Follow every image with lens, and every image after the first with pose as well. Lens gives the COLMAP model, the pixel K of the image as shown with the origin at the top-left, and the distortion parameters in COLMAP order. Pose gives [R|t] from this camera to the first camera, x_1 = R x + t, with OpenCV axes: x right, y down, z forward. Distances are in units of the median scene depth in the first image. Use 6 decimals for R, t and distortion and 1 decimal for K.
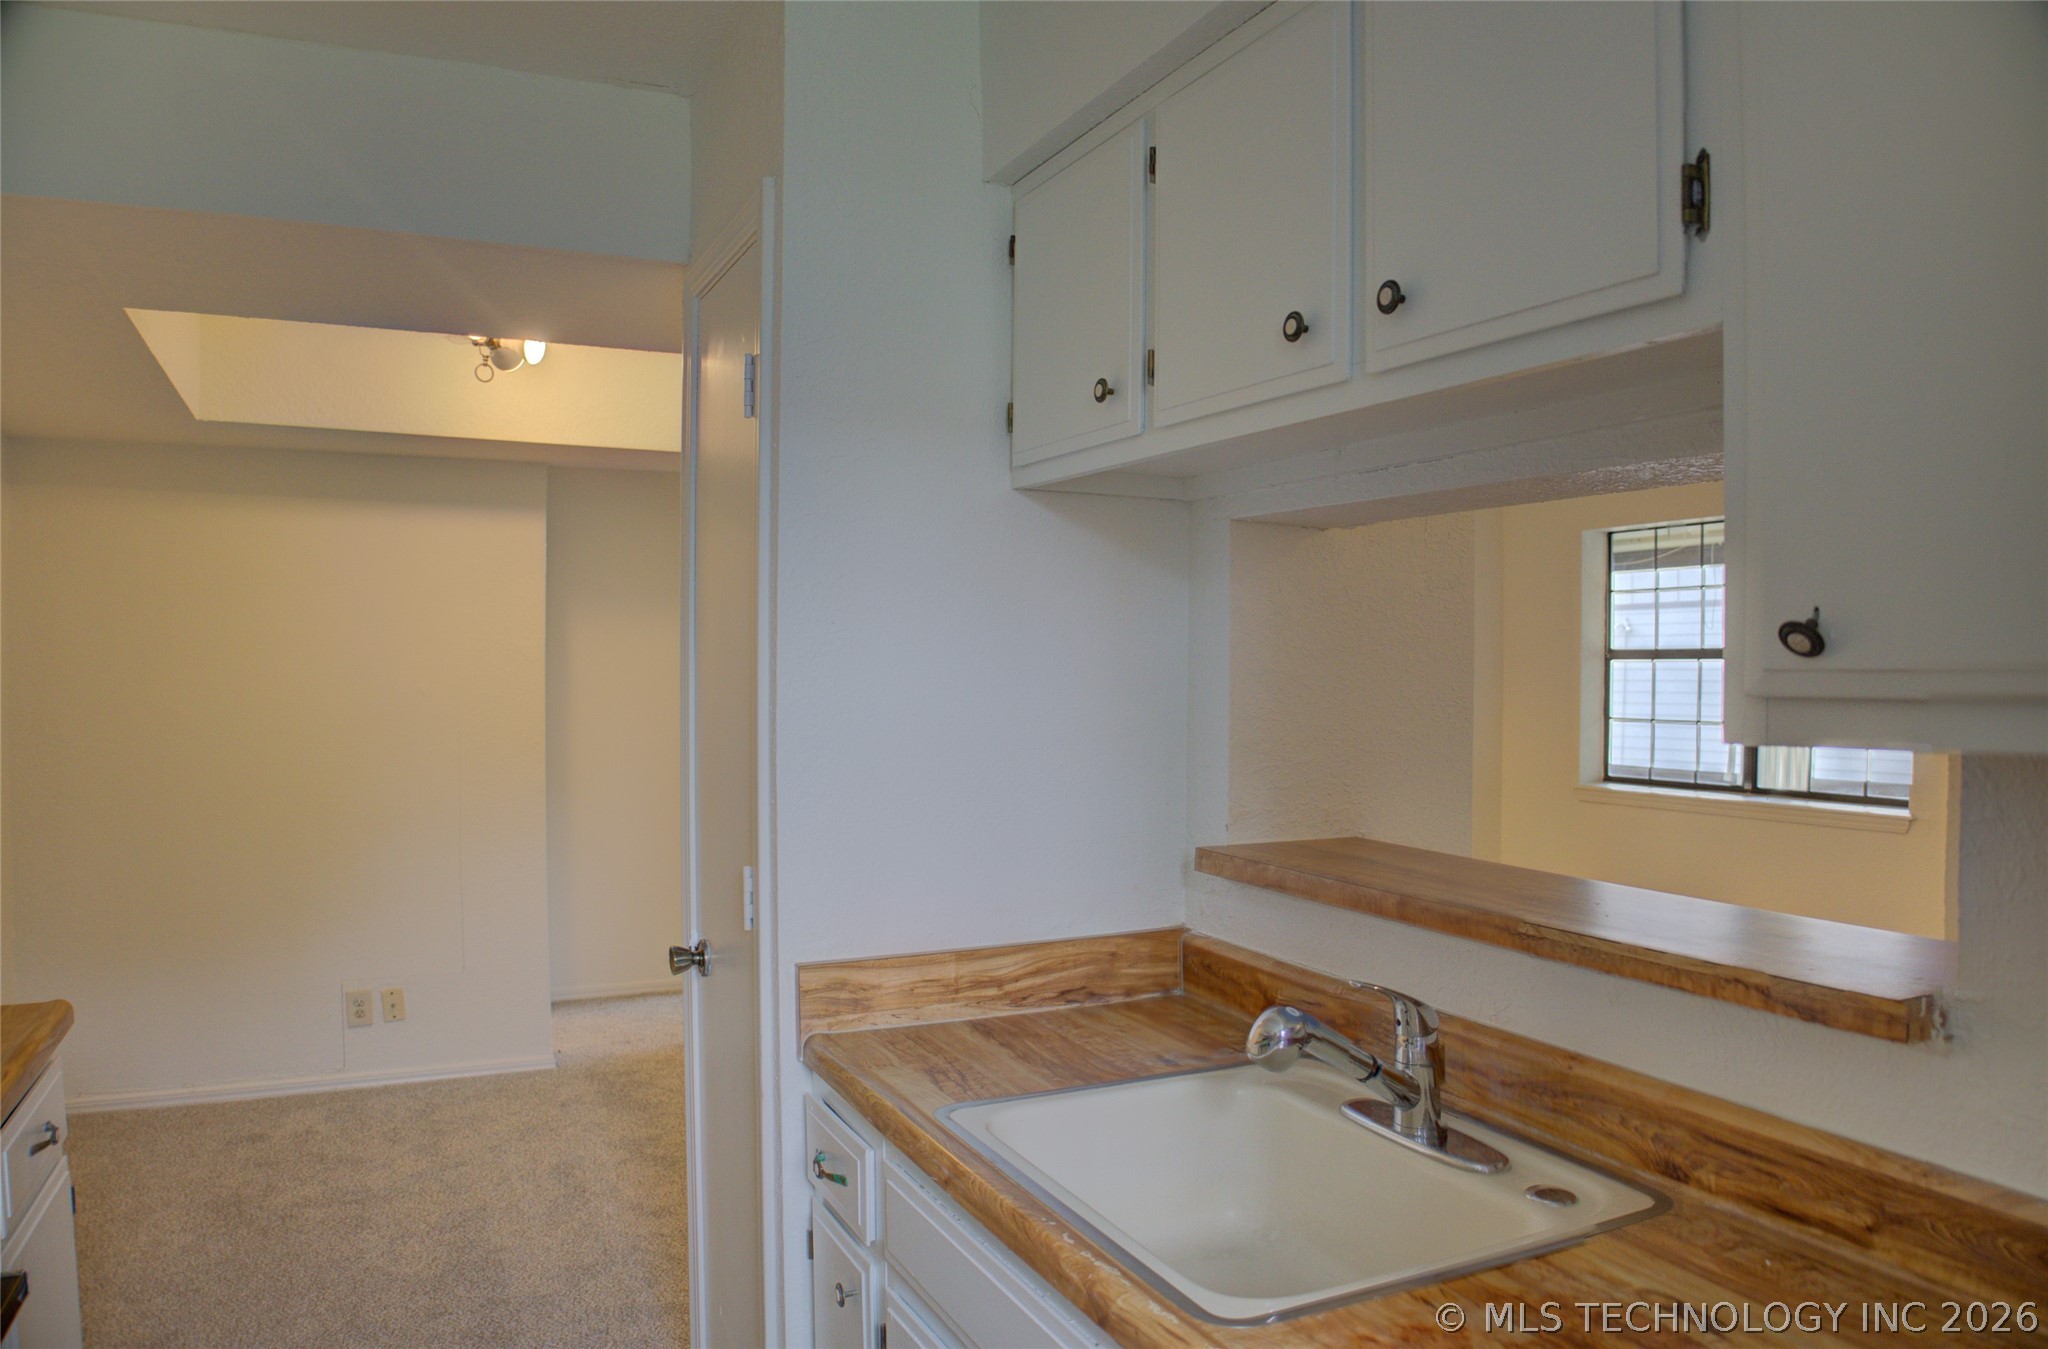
lens RADIAL K [[1406.5, 0, 1021.8], [0, 1406.5, 695.2], [0, 0, 1]] dist [-0.156746, 0.087283]
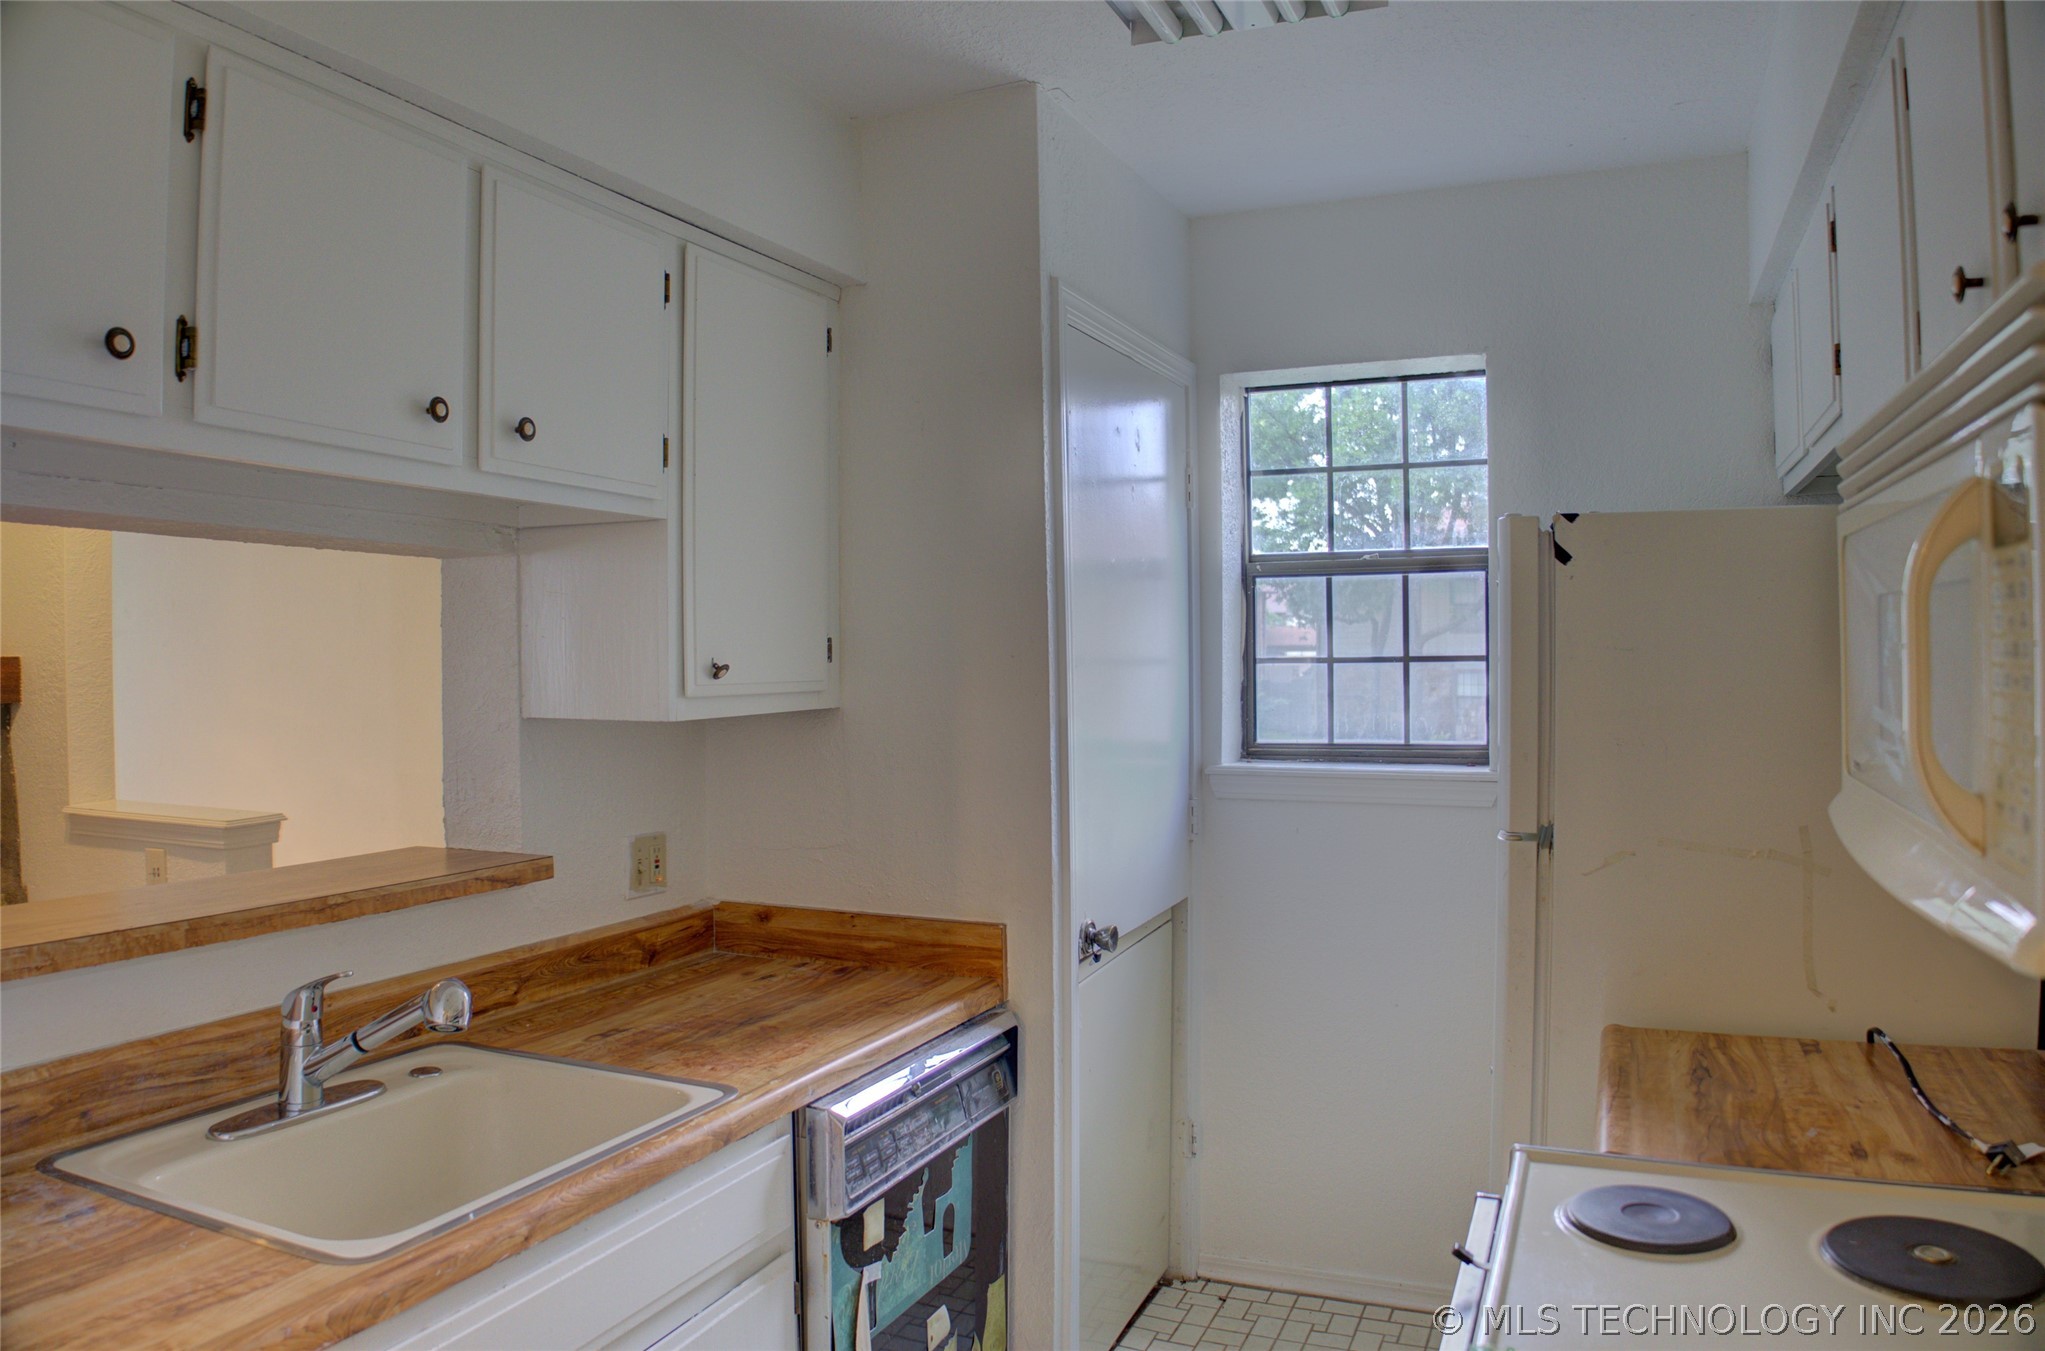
lens RADIAL K [[1404.4, 0, 1020.3], [0, 1404.4, 696.2], [0, 0, 1]] dist [-0.156746, 0.087283]
pose [[-0.652900, -0.017131, 0.757250, -1.161312], [0.020086, 0.999001, 0.039918, -0.063942], [-0.757178, 0.041273, -0.651904, 1.577669]]
